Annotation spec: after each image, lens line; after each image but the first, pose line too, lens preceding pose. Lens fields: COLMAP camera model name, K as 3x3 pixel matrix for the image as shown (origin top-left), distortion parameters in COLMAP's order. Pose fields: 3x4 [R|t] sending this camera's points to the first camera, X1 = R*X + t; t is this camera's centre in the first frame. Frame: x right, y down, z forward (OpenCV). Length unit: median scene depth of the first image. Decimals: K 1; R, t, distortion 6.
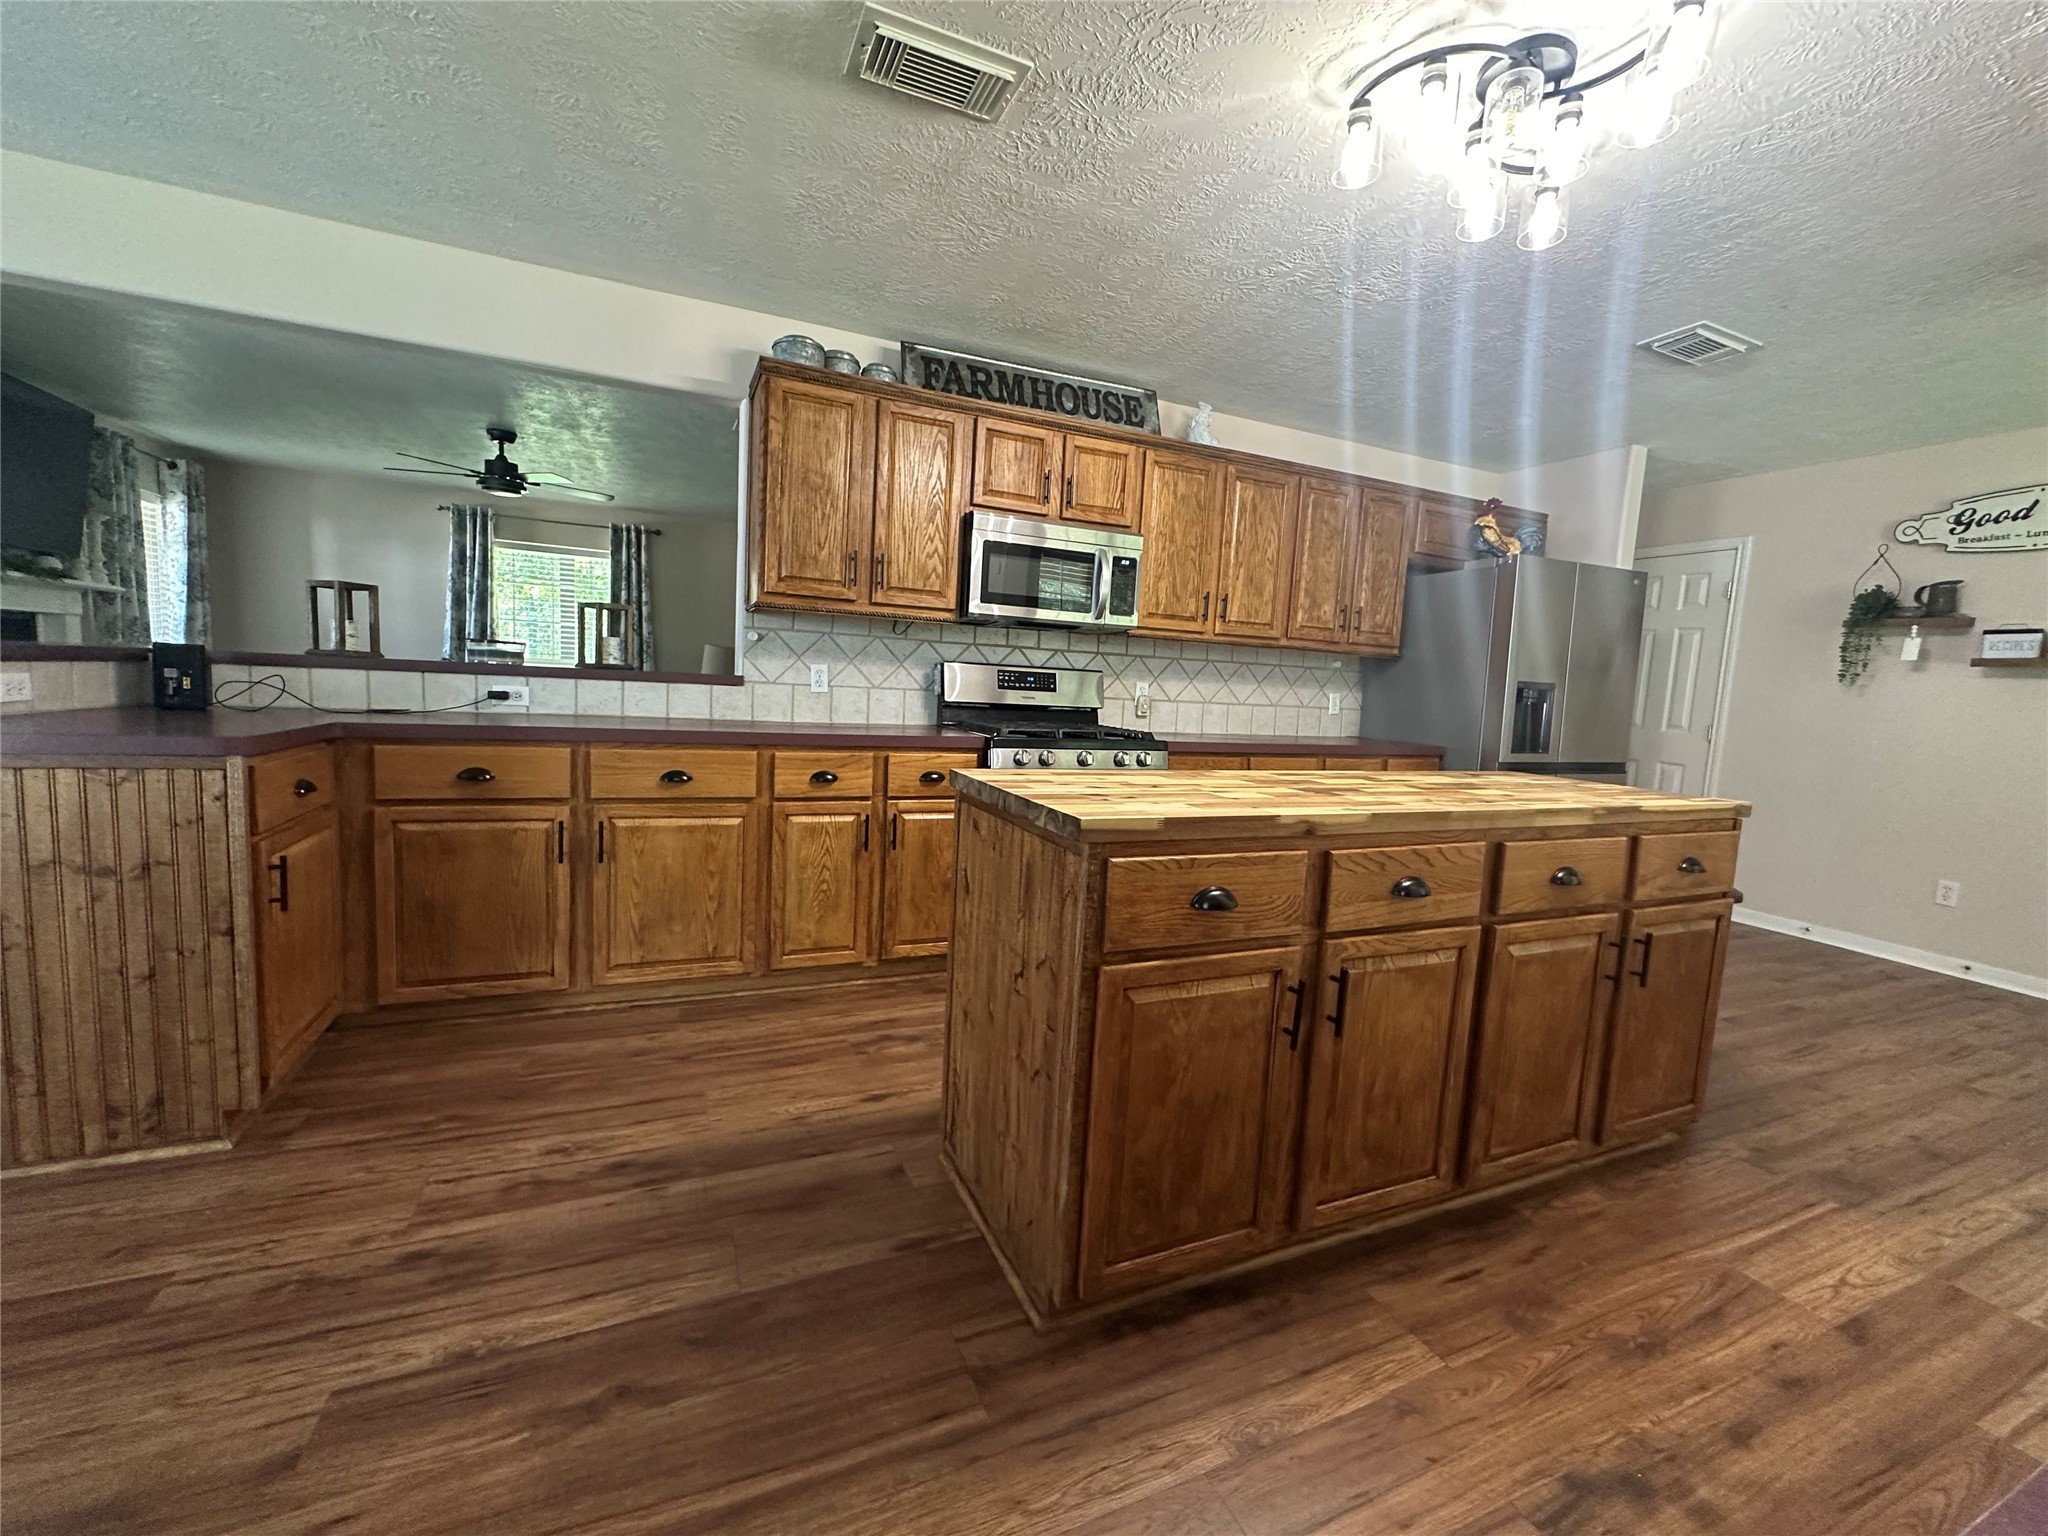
lens RADIAL K [[819.4, 0, 1020.5], [0, 819.4, 760.6], [0, 0, 1]] dist [-0.002309, 0.000472]
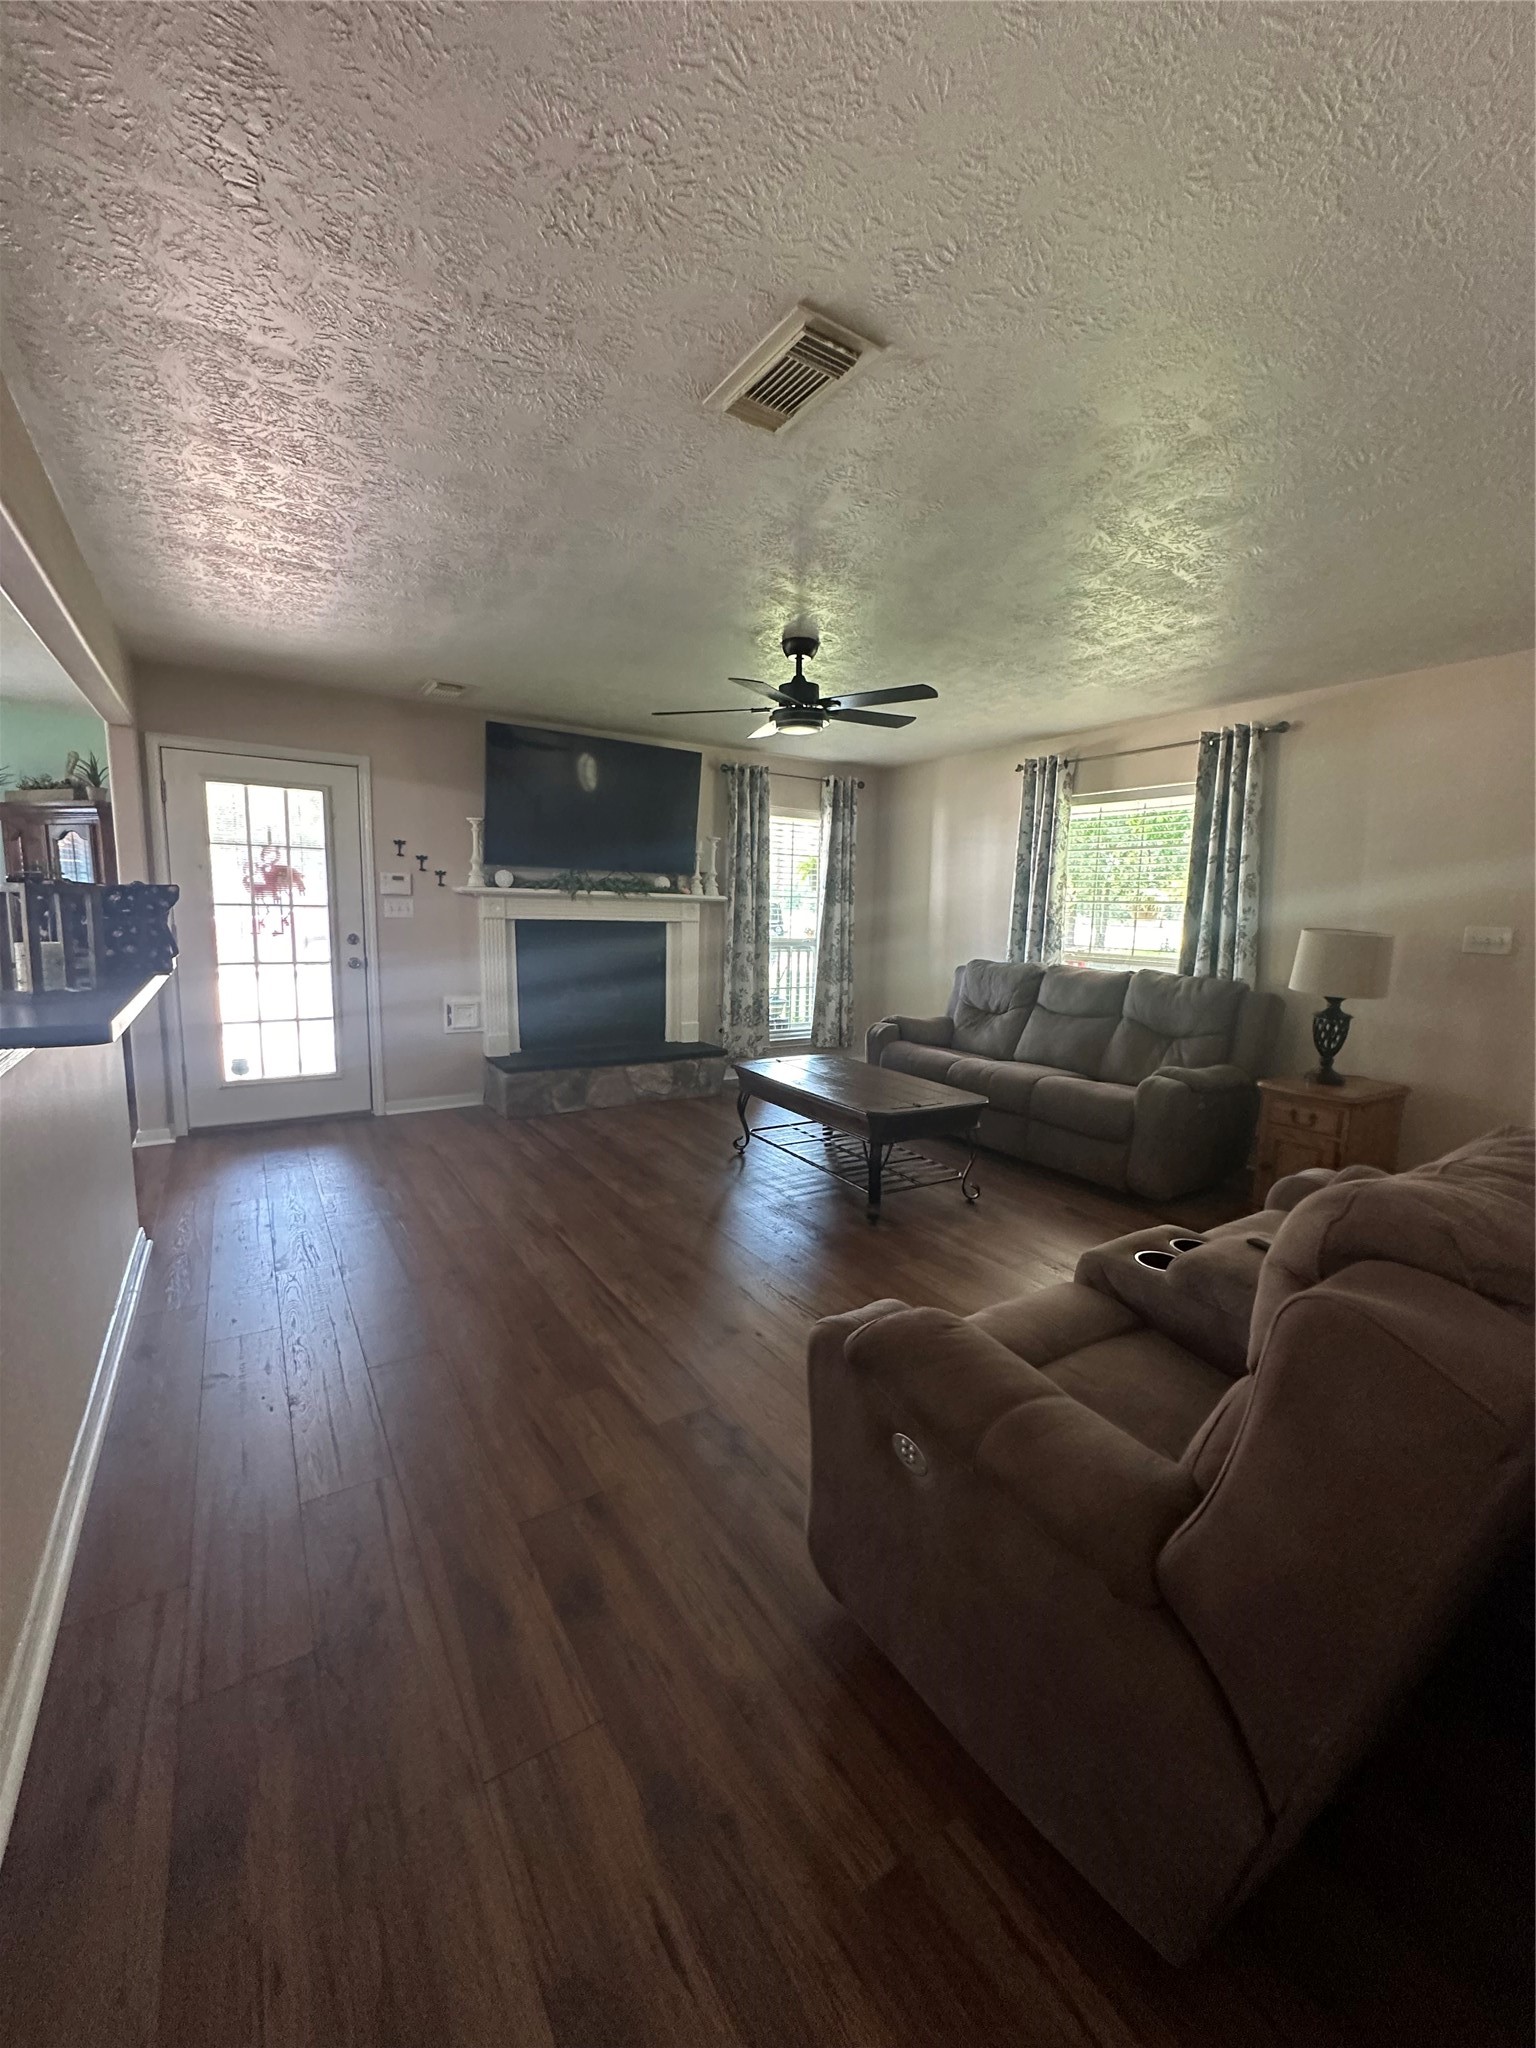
lens RADIAL K [[819.4, 0, 781.5], [0, 819.4, 1020.8], [0, 0, 1]] dist [-0.002309, 0.000472]
pose [[0.147492, 0.087000, -0.985229, 0.135199], [-0.119176, 0.990429, 0.069618, -0.205911], [0.981857, 0.107148, 0.156449, 1.479147]]
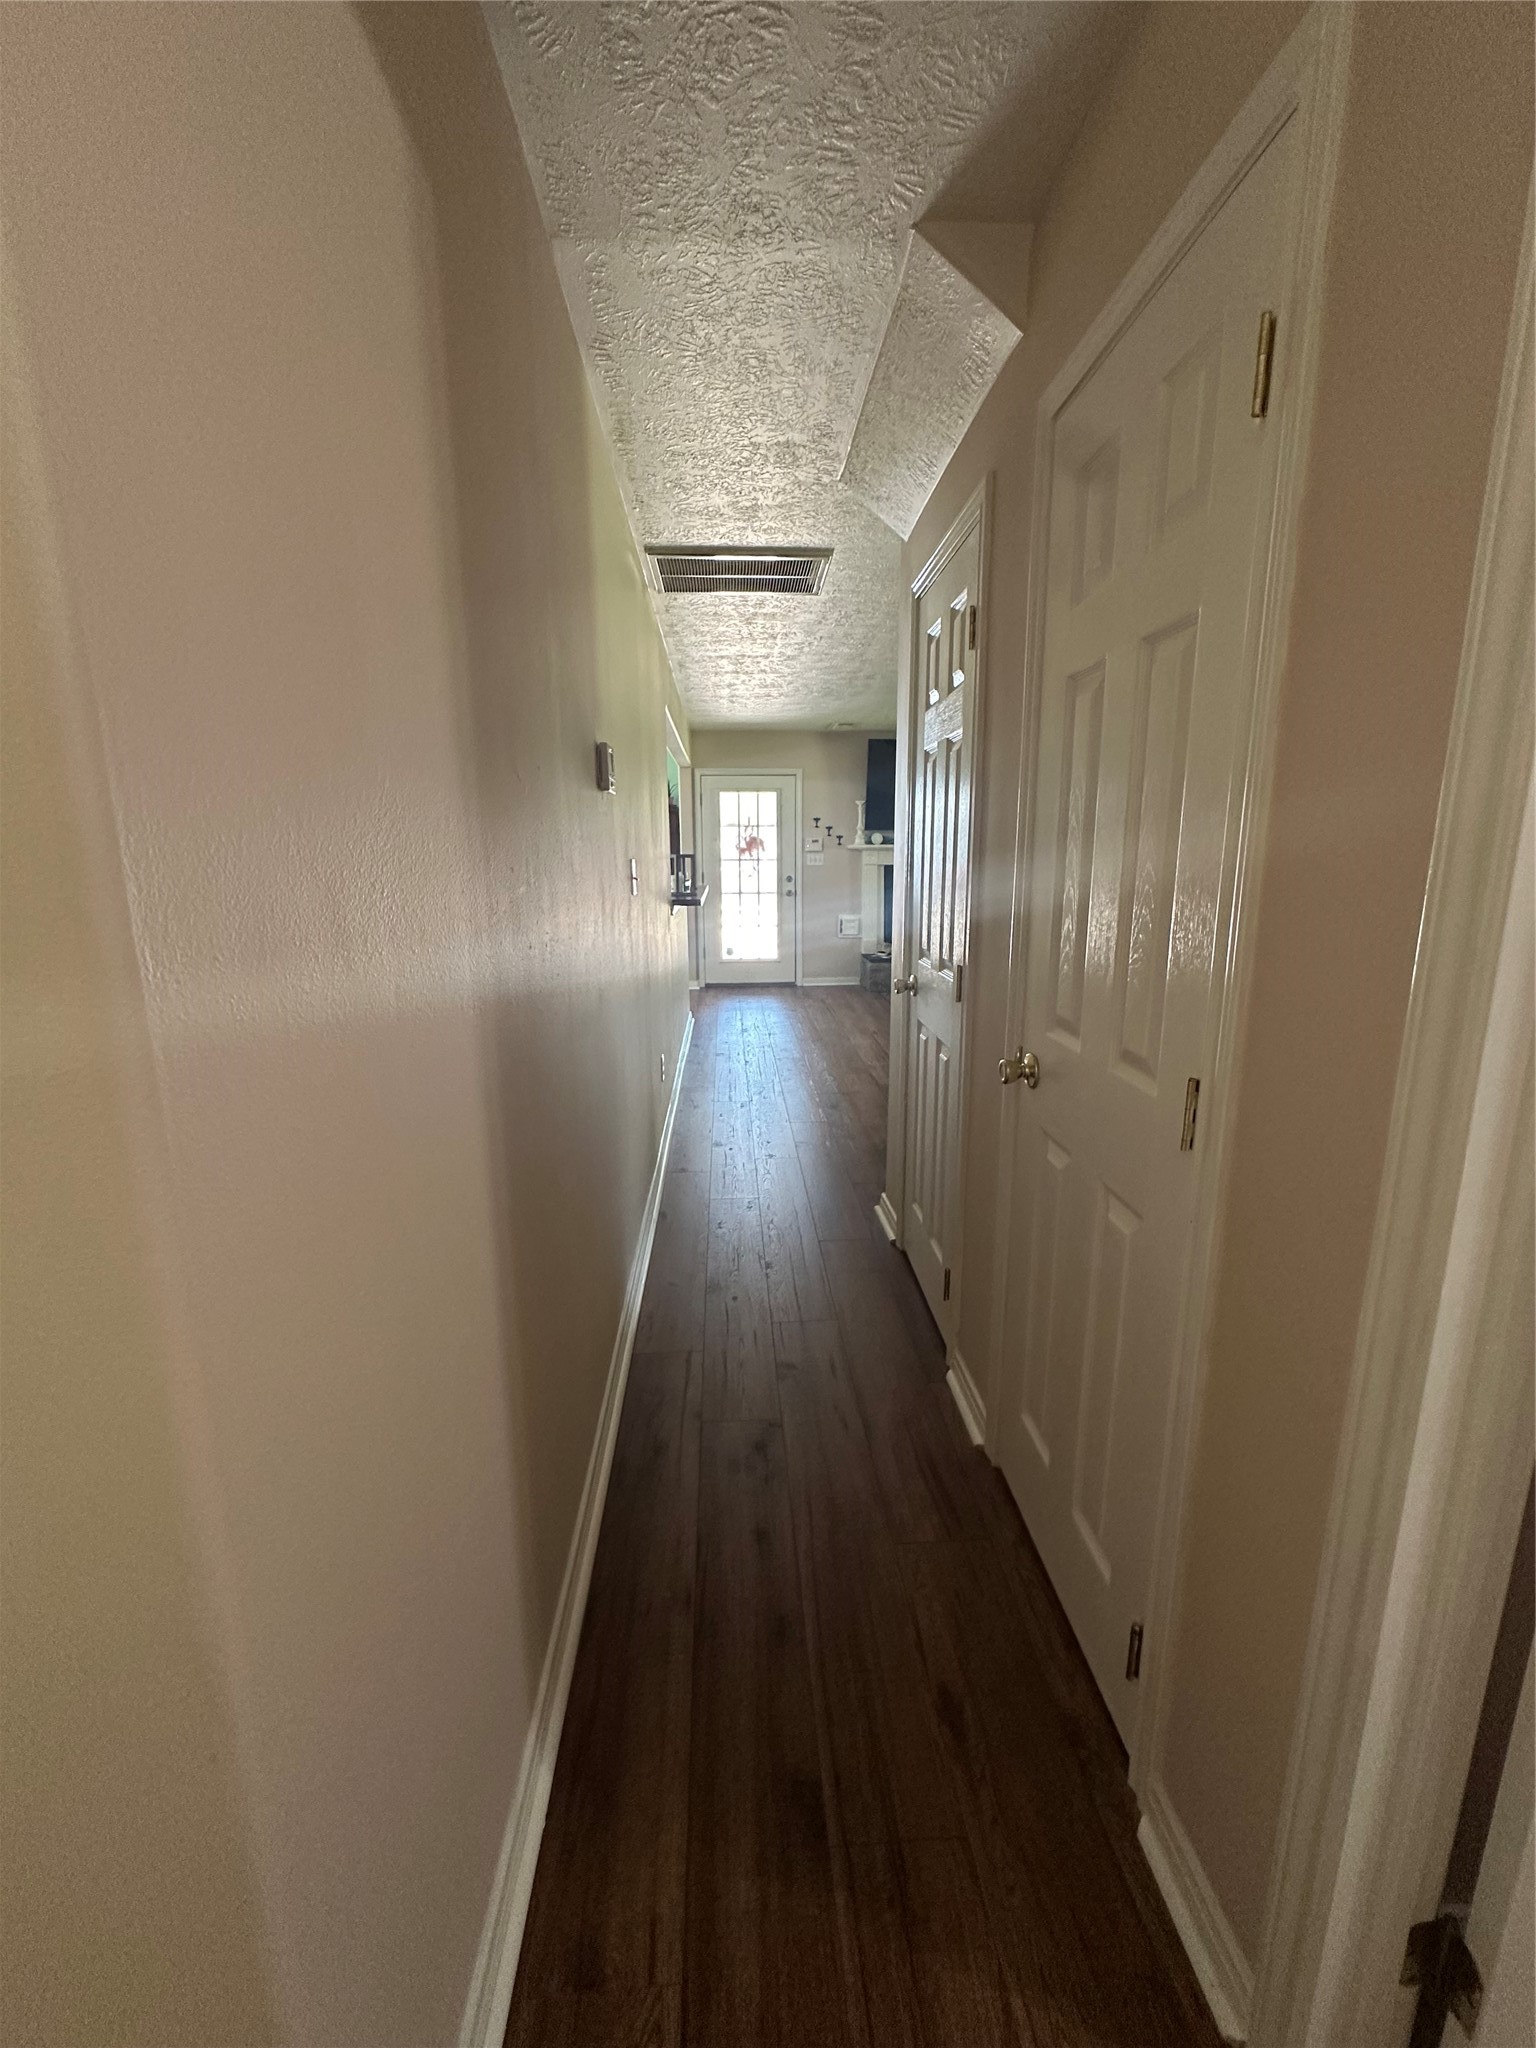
lens RADIAL K [[819.4, 0, 773.8], [0, 819.4, 1017.5], [0, 0, 1]] dist [-0.002309, 0.000472]
pose [[-0.364185, 0.130956, -0.922073, 0.980524], [-0.108531, 0.977352, 0.181673, -0.191212], [0.924981, 0.166236, -0.341724, 1.838824]]
